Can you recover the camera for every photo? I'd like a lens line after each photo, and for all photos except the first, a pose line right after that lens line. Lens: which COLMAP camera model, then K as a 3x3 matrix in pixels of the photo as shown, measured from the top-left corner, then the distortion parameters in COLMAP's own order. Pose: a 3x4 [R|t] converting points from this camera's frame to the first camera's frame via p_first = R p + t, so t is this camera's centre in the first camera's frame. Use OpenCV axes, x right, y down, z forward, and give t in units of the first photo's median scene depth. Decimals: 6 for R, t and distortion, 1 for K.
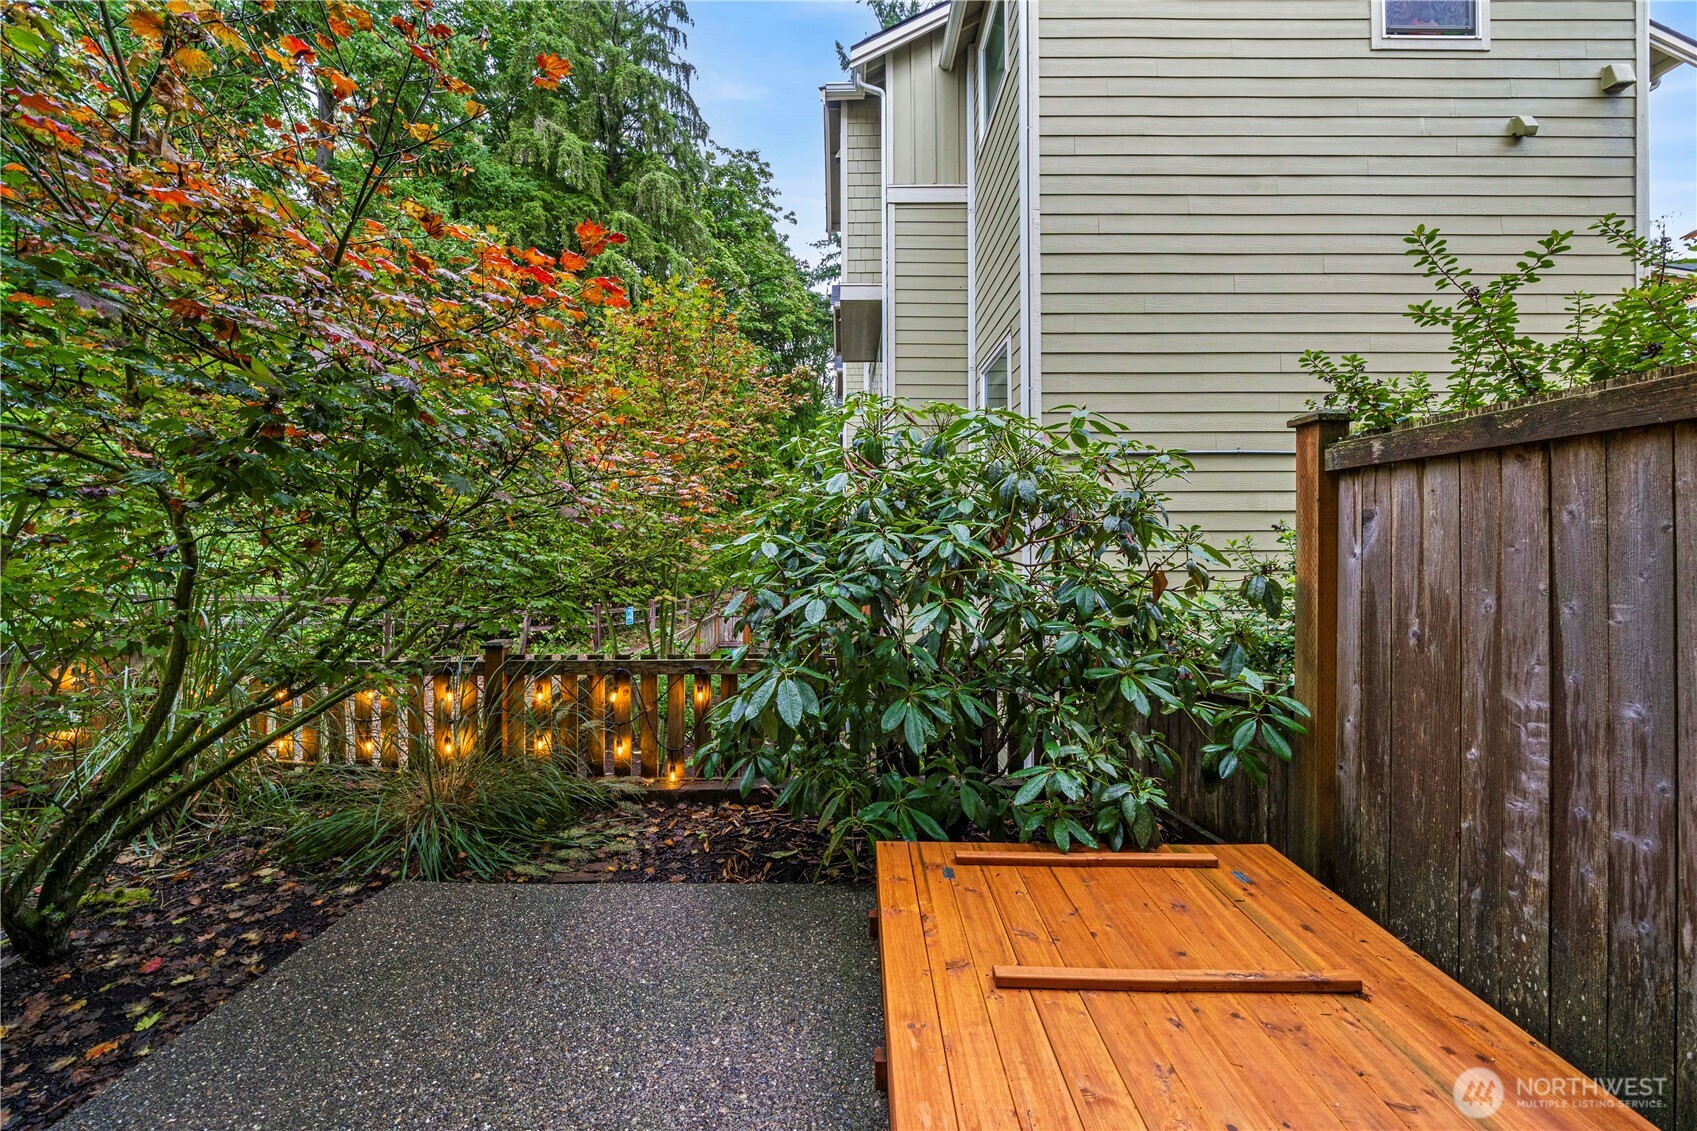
lens RADIAL K [[626.5, 0, 836.9], [0, 626.5, 552.4], [0, 0, 1]] dist [-0.005000, -0.000191]
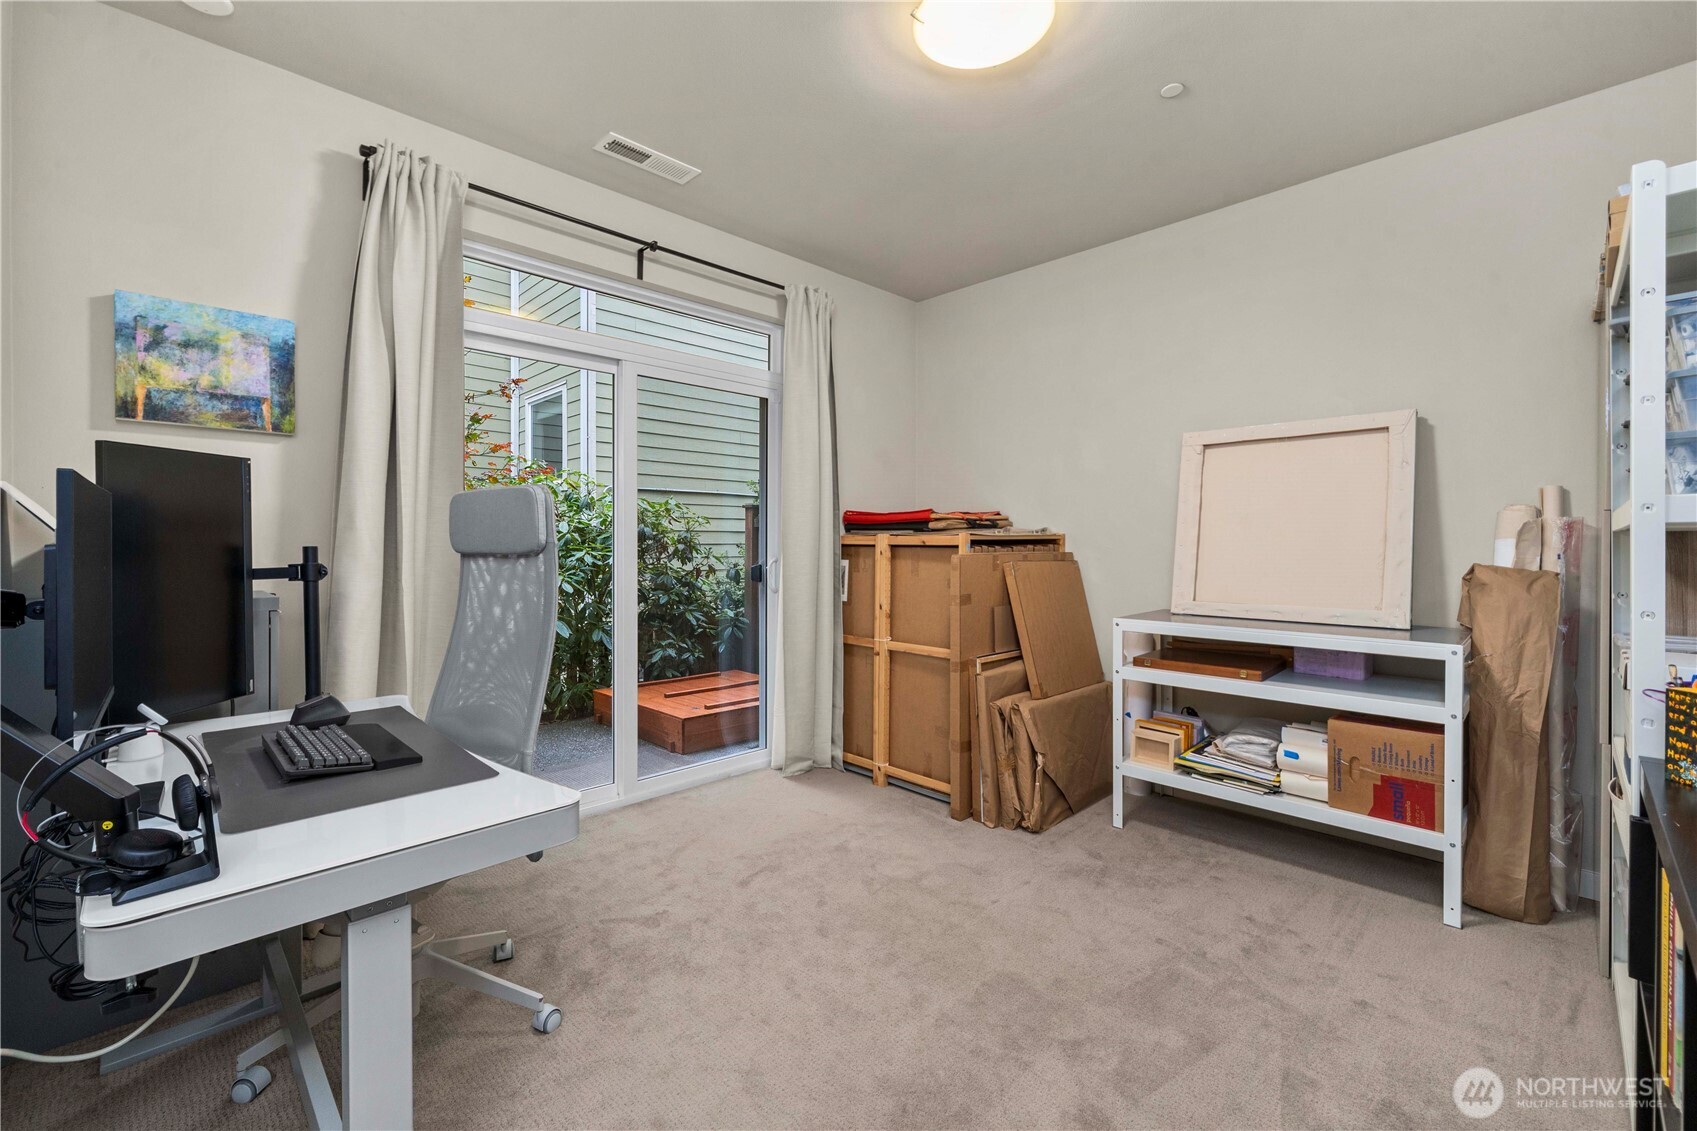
lens RADIAL K [[731.3, 0, 847.4], [0, 731.3, 552.7], [0, 0, 1]] dist [-0.000845, -0.000258]
pose [[0.716222, -0.004395, 0.697858, -1.015024], [-0.001310, 0.999970, 0.007642, -0.047255], [-0.697871, -0.006388, 0.716195, -1.382907]]
